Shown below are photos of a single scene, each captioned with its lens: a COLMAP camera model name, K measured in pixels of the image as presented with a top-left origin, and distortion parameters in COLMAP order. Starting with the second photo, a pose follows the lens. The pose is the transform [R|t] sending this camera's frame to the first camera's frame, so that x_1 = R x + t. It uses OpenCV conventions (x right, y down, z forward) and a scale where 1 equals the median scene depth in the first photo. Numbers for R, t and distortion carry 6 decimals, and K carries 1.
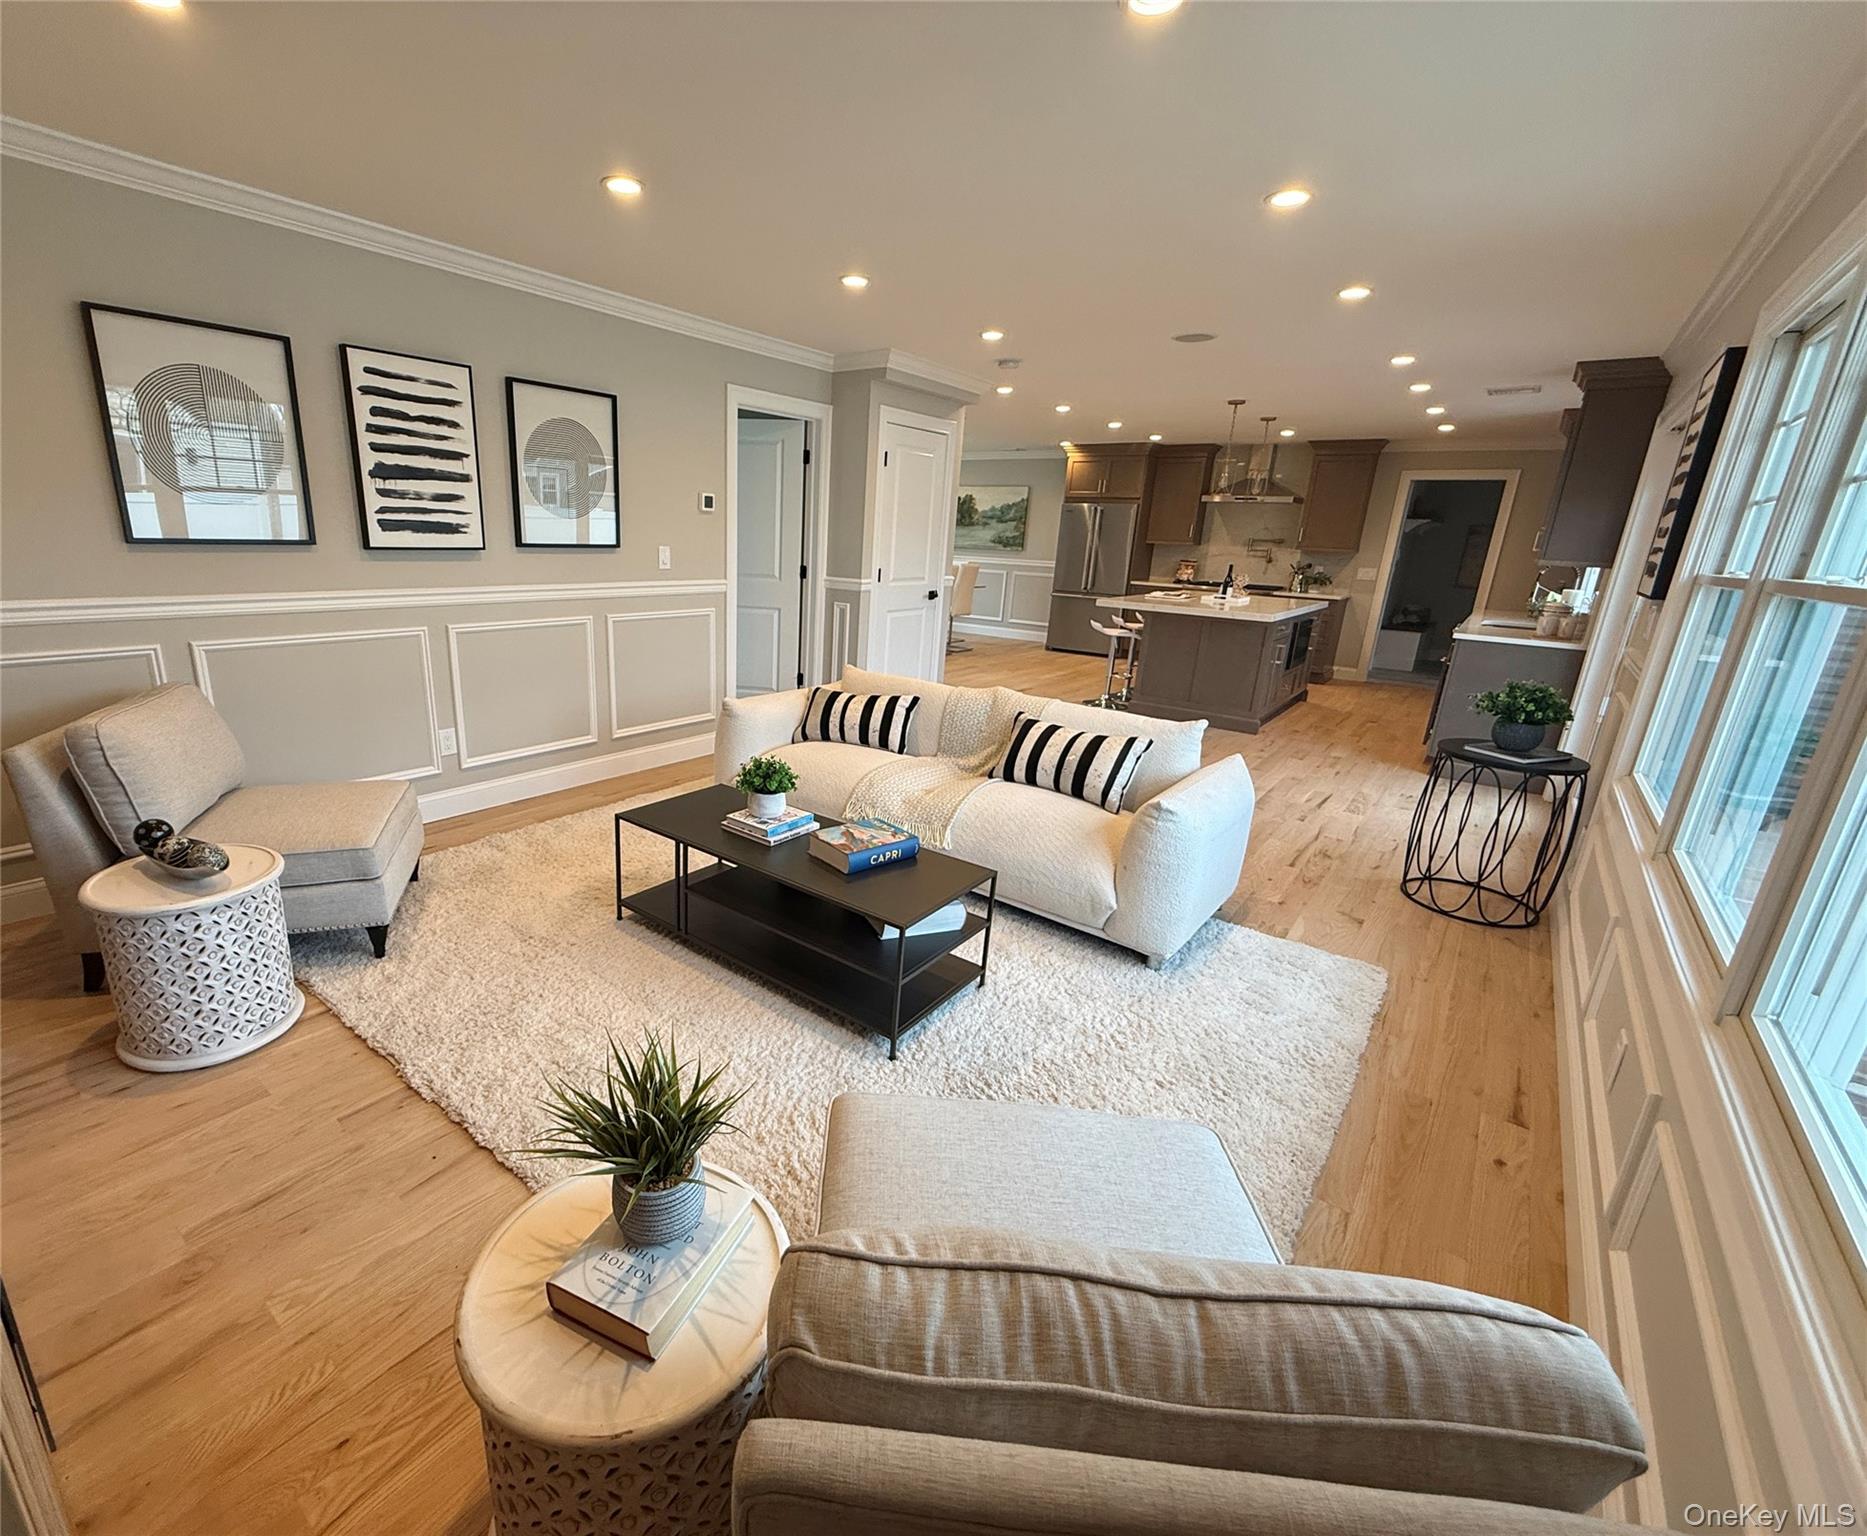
lens RADIAL K [[825.0, 0, 823.1], [0, 825.0, 779.2], [0, 0, 1]] dist [-0.005243, -0.000037]
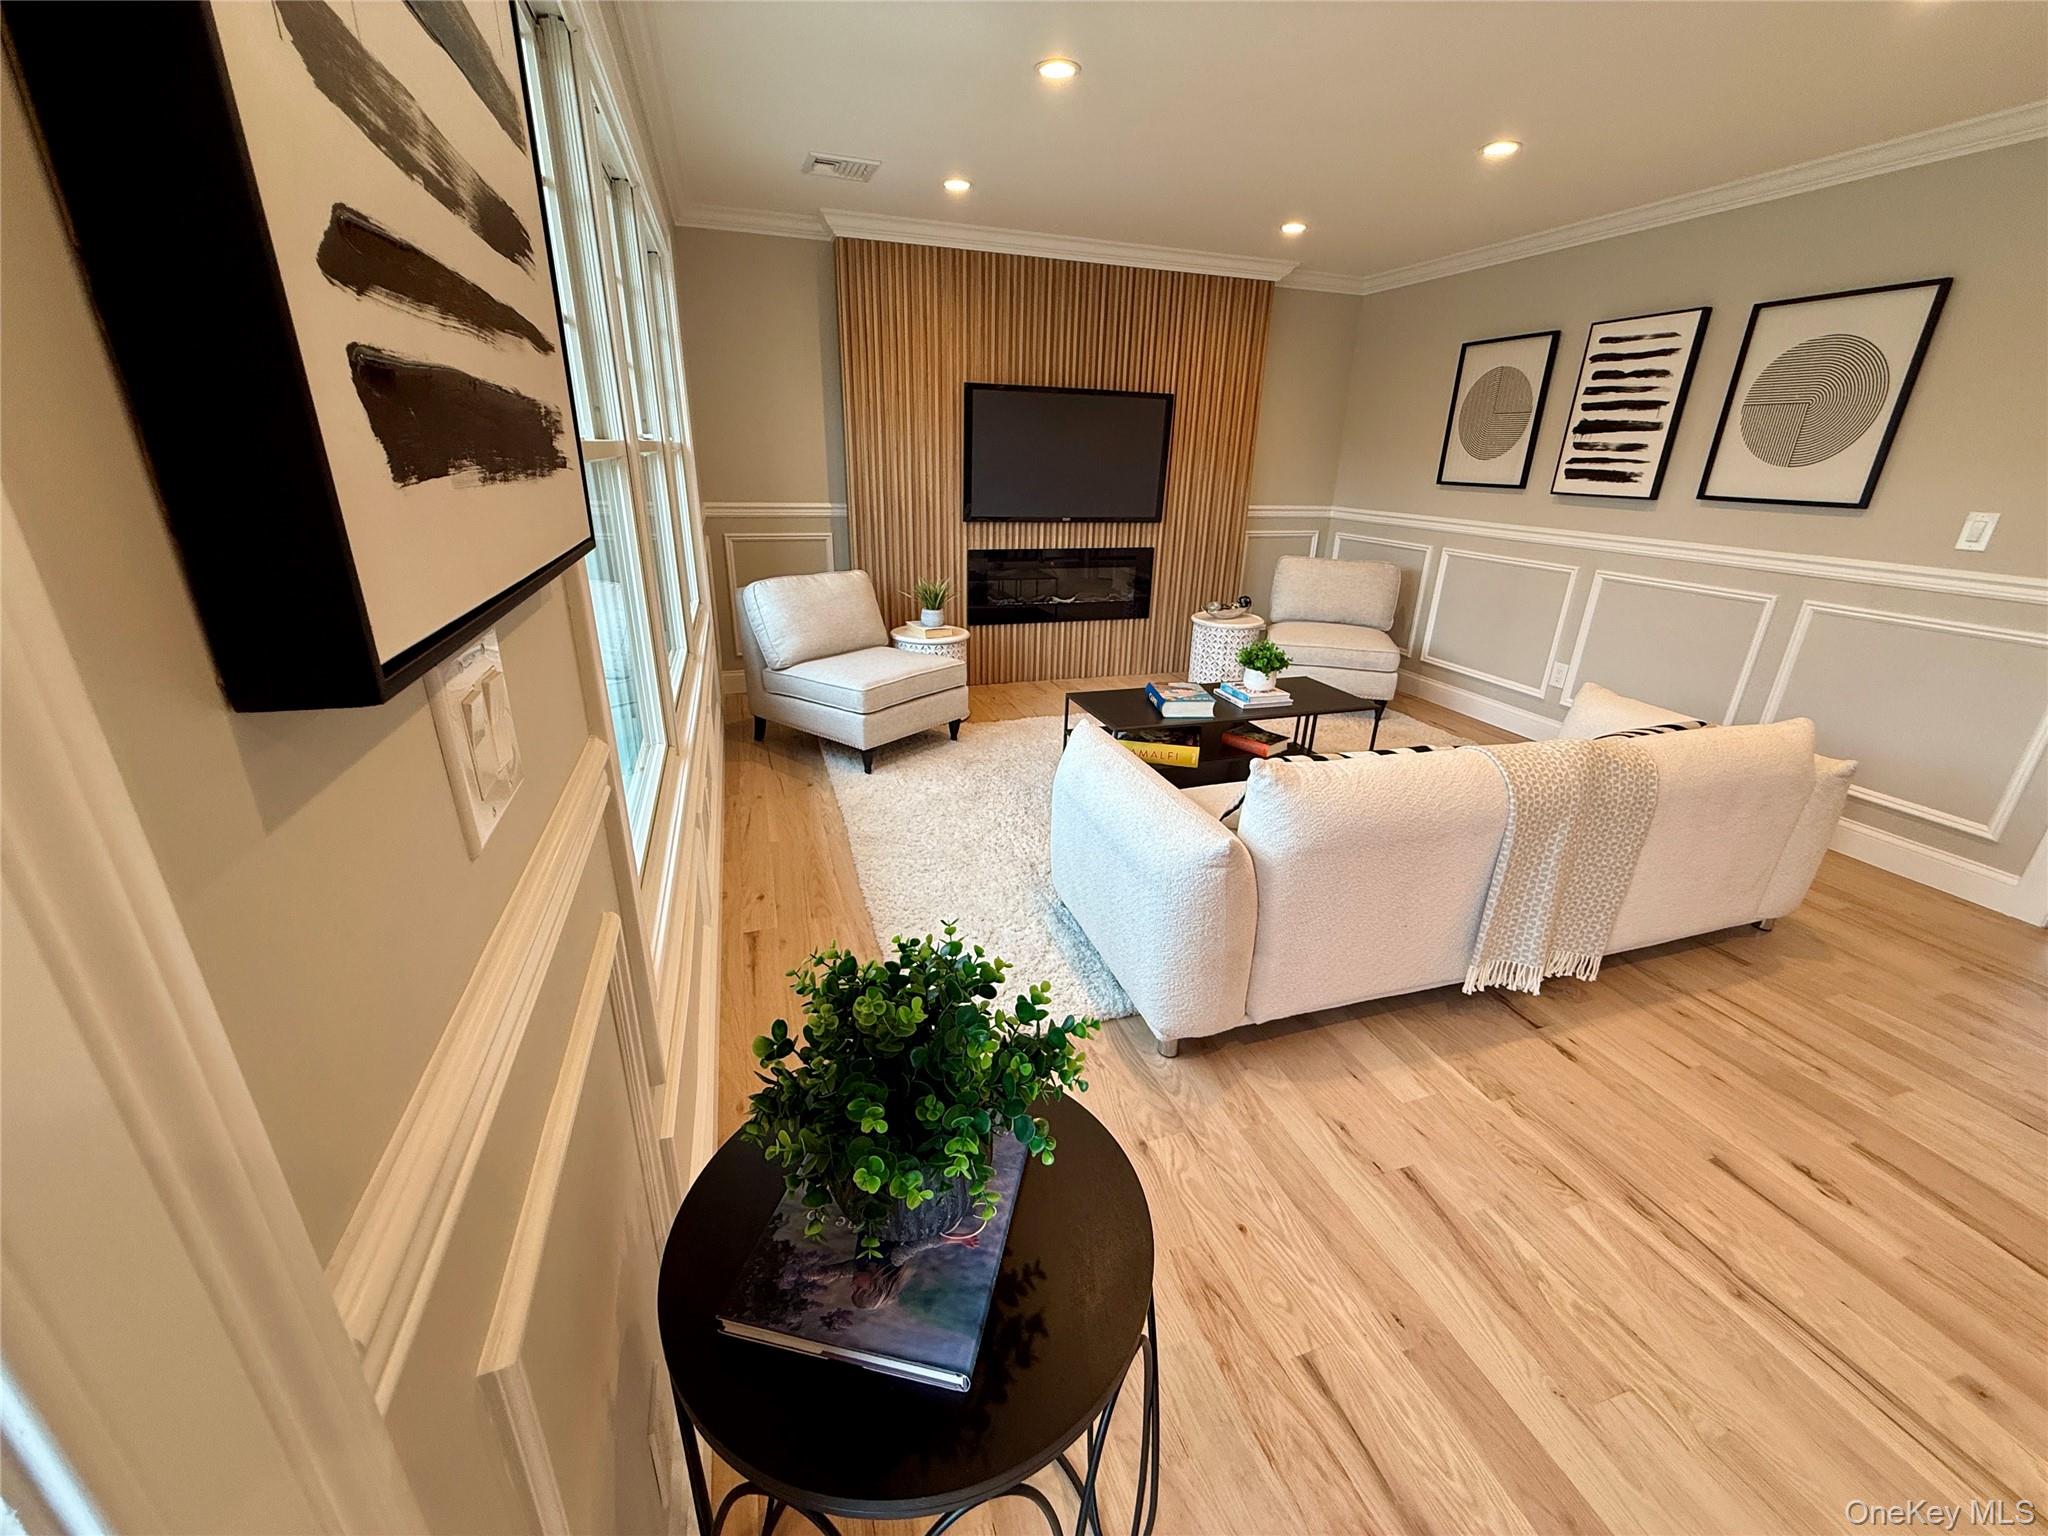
lens RADIAL K [[817.9, 0, 1020.3], [0, 817.9, 765.8], [0, 0, 1]] dist [0.003696, 0.000310]
pose [[-0.528596, 0.256291, -0.809260, 0.956814], [-0.292789, 0.839785, 0.457204, -0.265824], [0.796781, 0.478619, -0.368868, 1.015795]]
